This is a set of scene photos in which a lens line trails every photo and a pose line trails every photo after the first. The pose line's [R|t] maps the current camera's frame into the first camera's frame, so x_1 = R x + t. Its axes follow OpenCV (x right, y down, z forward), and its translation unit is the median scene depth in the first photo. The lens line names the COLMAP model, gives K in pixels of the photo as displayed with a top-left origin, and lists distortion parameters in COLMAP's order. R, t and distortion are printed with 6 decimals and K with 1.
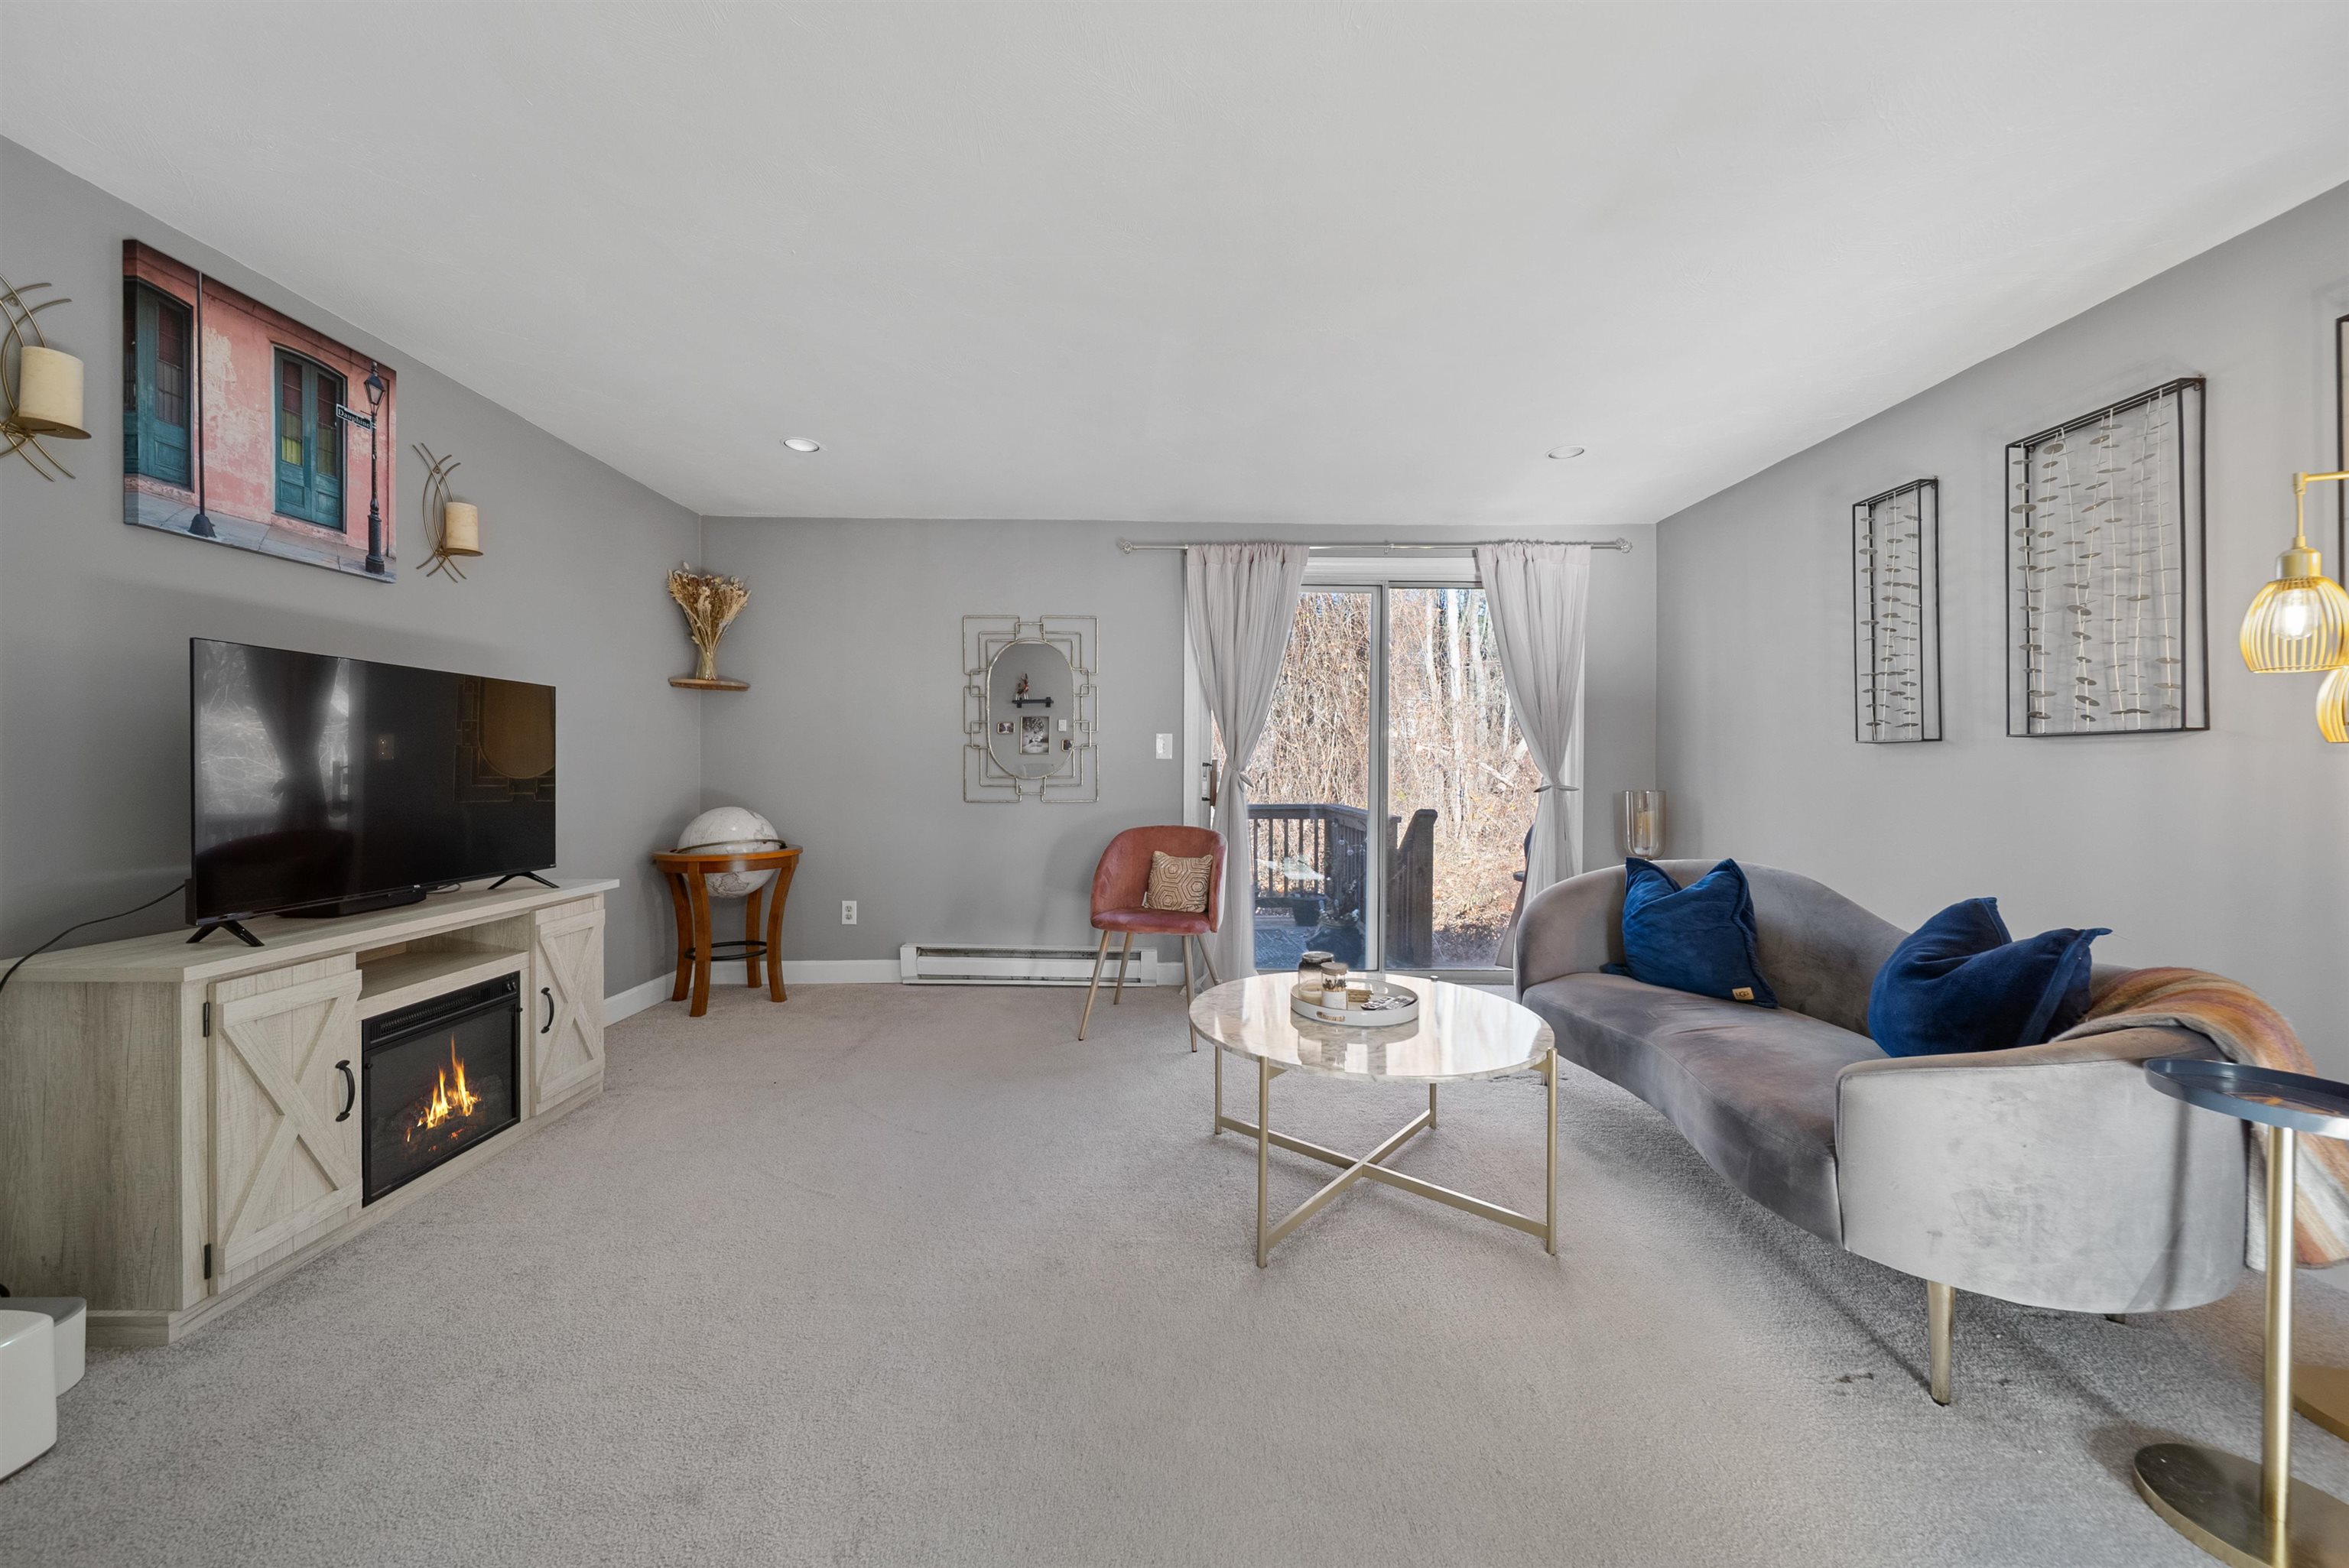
lens RADIAL K [[849.9, 0, 1169.1], [0, 849.9, 775.9], [0, 0, 1]] dist [0.001313, -0.000116]
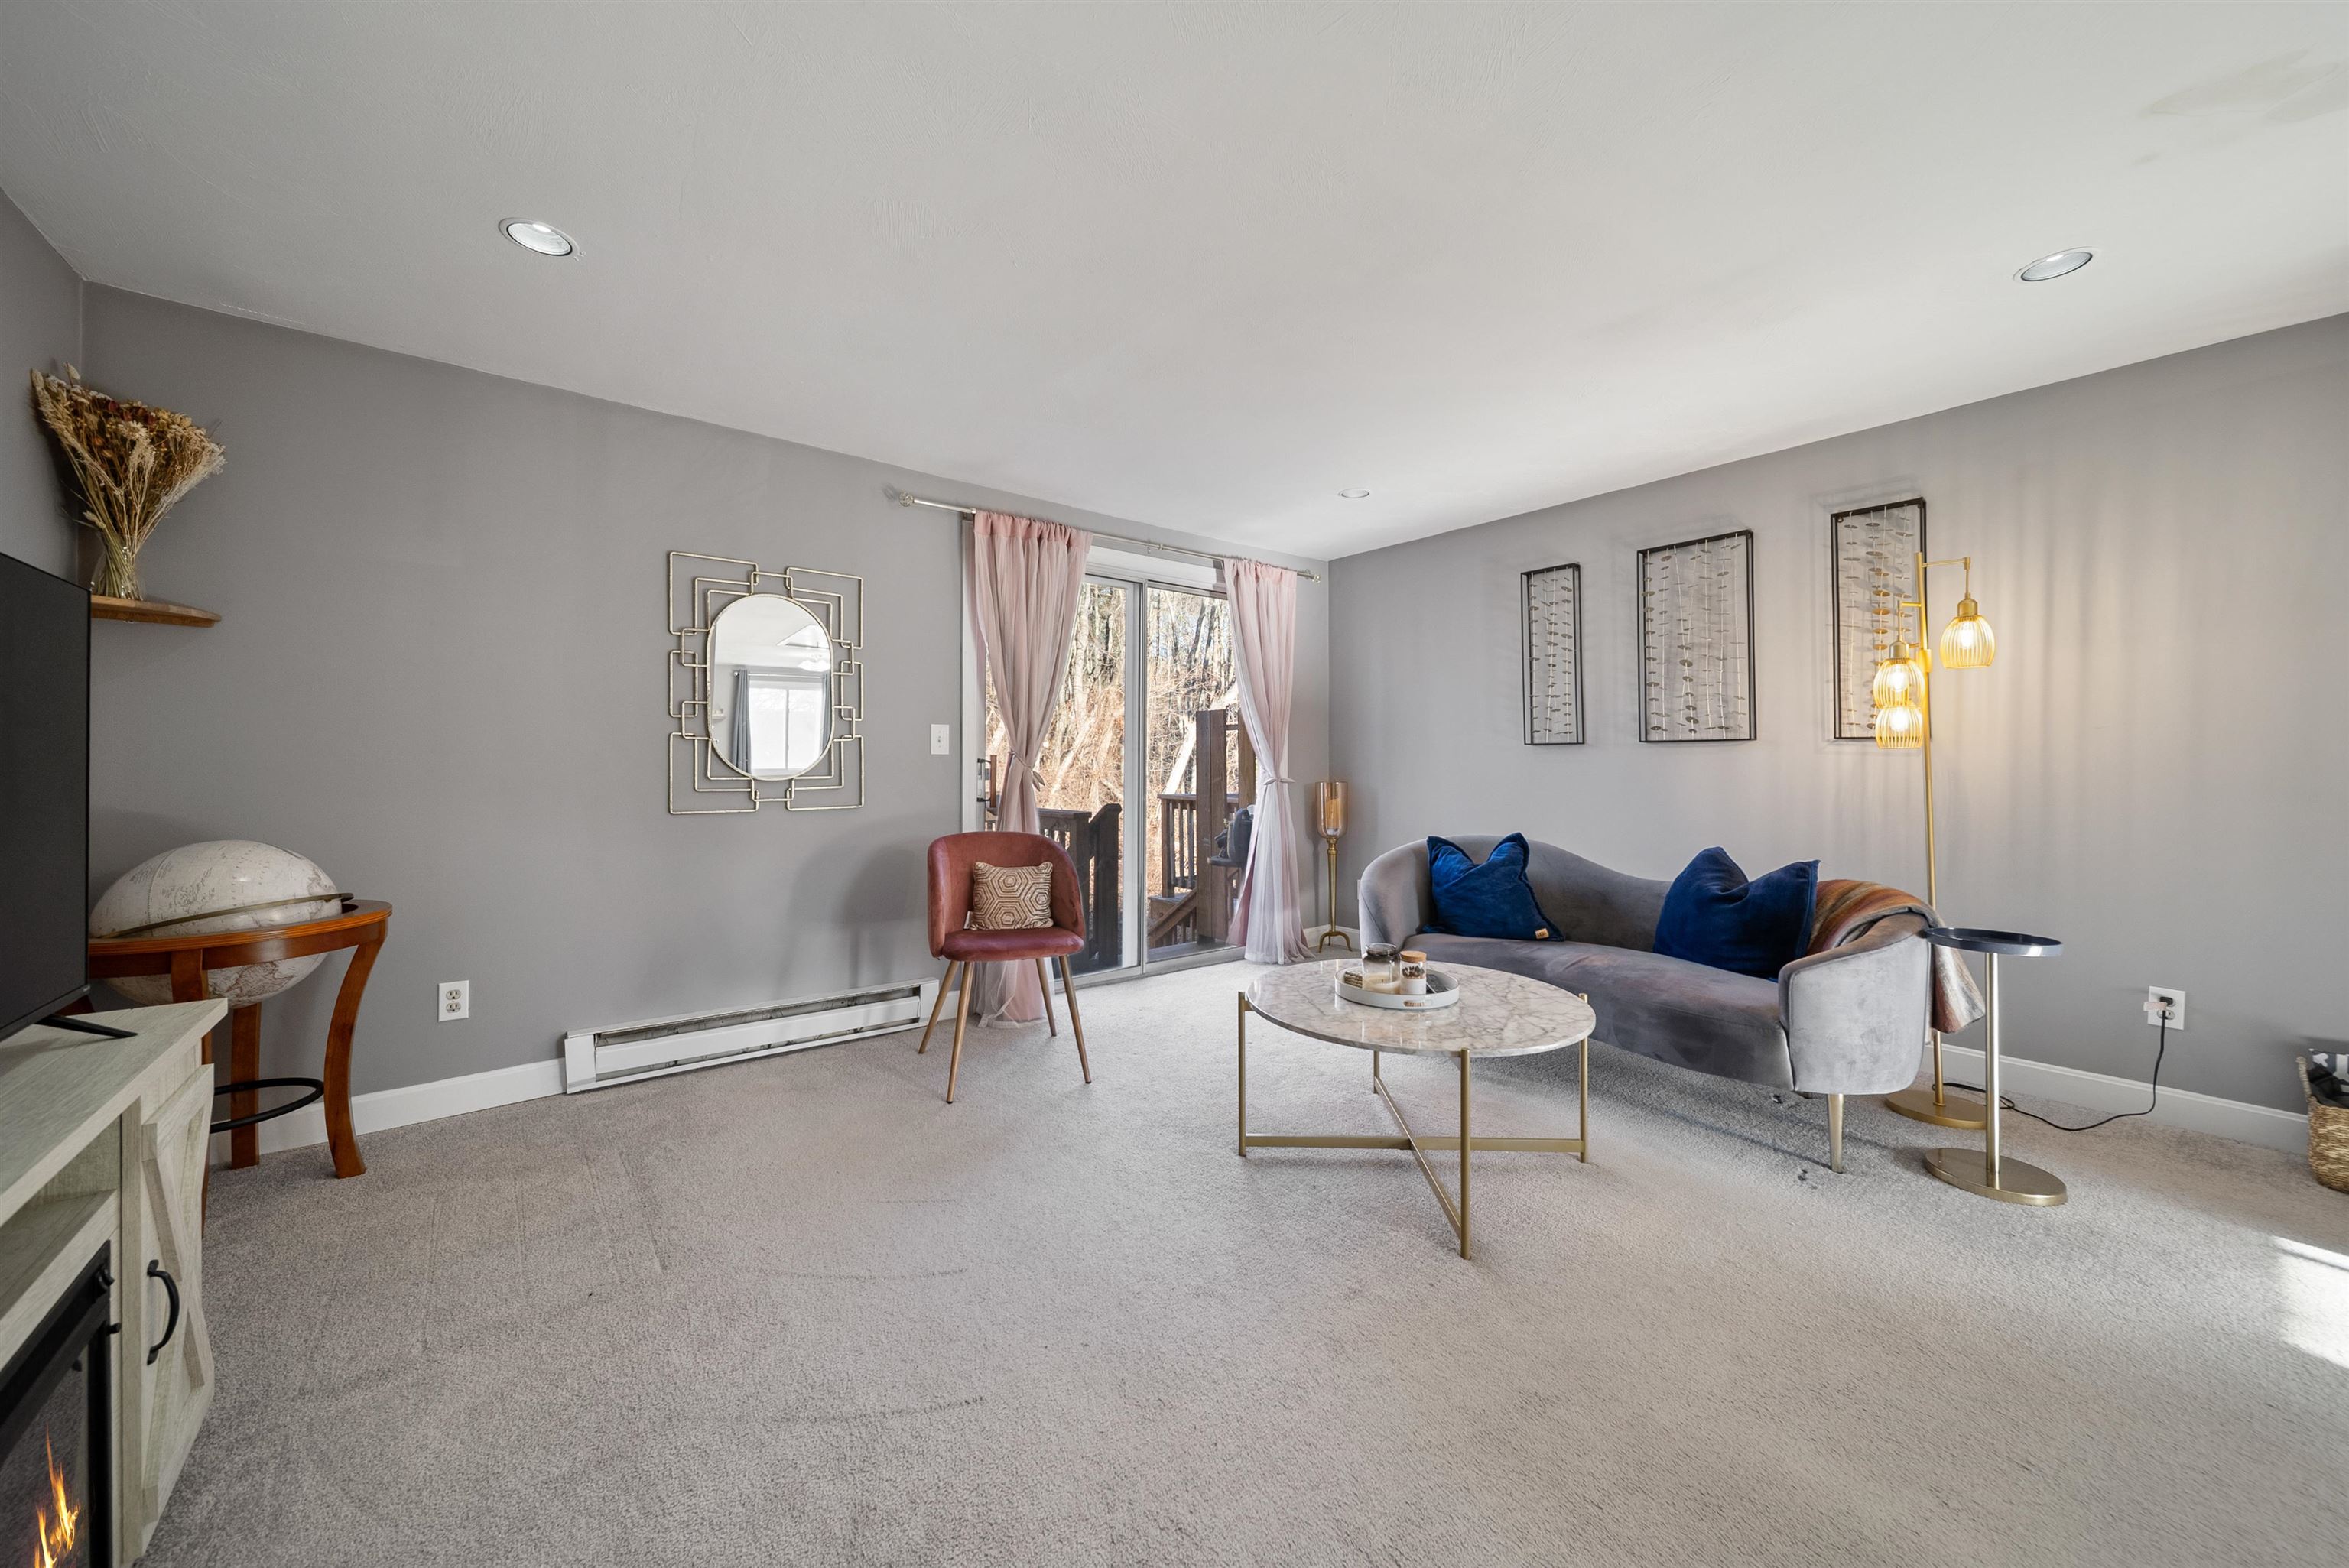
lens RADIAL K [[849.9, 0, 1172.1], [0, 849.9, 764.1], [0, 0, 1]] dist [0.001313, -0.000116]
pose [[0.783476, -0.004859, 0.621403, -0.374170], [0.009617, 0.999944, -0.004305, -0.004525], [-0.621348, 0.009349, 0.783479, 0.199511]]
